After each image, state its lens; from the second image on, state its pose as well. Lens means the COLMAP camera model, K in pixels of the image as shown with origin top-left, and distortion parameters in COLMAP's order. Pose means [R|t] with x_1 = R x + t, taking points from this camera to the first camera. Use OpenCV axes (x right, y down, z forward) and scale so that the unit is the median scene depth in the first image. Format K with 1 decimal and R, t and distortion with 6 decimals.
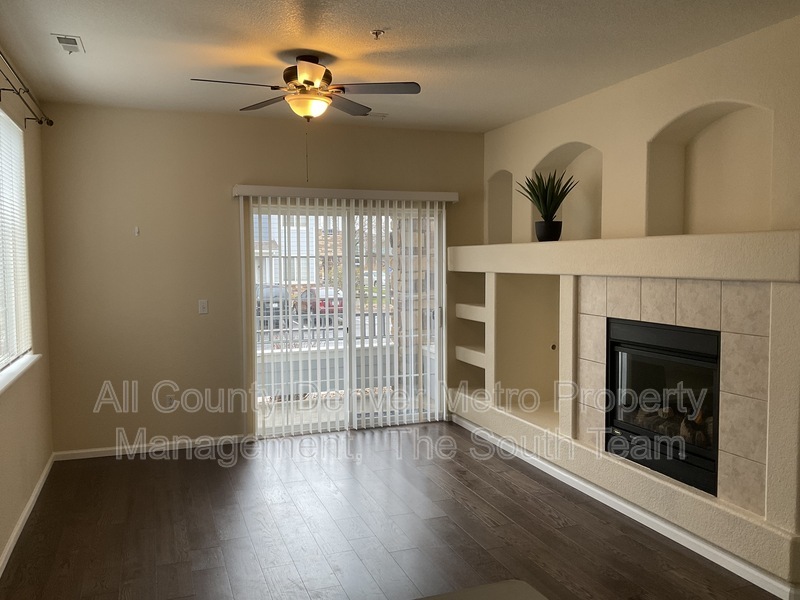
lens RADIAL K [[667.9, 0, 407.6], [0, 667.9, 300.8], [0, 0, 1]] dist [0.070158, -0.044423]
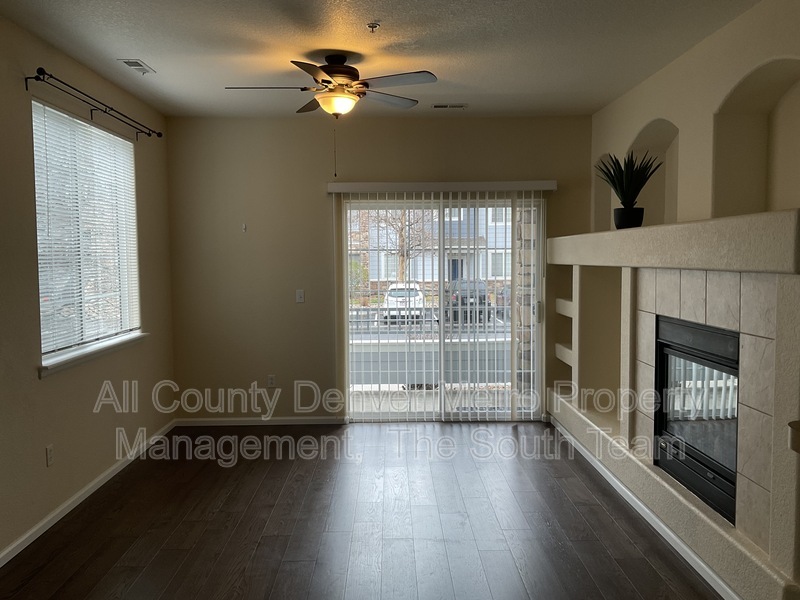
lens RADIAL K [[667.9, 0, 401.9], [0, 667.9, 299.3], [0, 0, 1]] dist [0.070158, -0.044423]
pose [[0.942025, 0.020095, -0.334940, 0.219365], [-0.018643, 0.999798, 0.007548, 0.003171], [0.335023, -0.000866, 0.942209, 0.037394]]
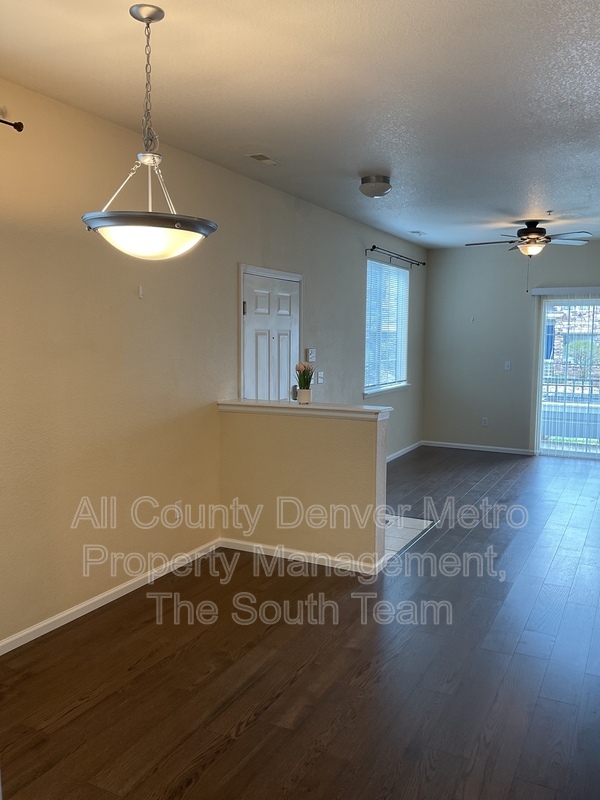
lens RADIAL K [[667.9, 0, 296.1], [0, 667.9, 401.9], [0, 0, 1]] dist [0.070158, -0.044423]
pose [[0.668918, 0.087656, -0.738150, 0.563487], [-0.057677, 0.996149, 0.066027, 0.018565], [0.741095, -0.001592, 0.671398, -0.460049]]
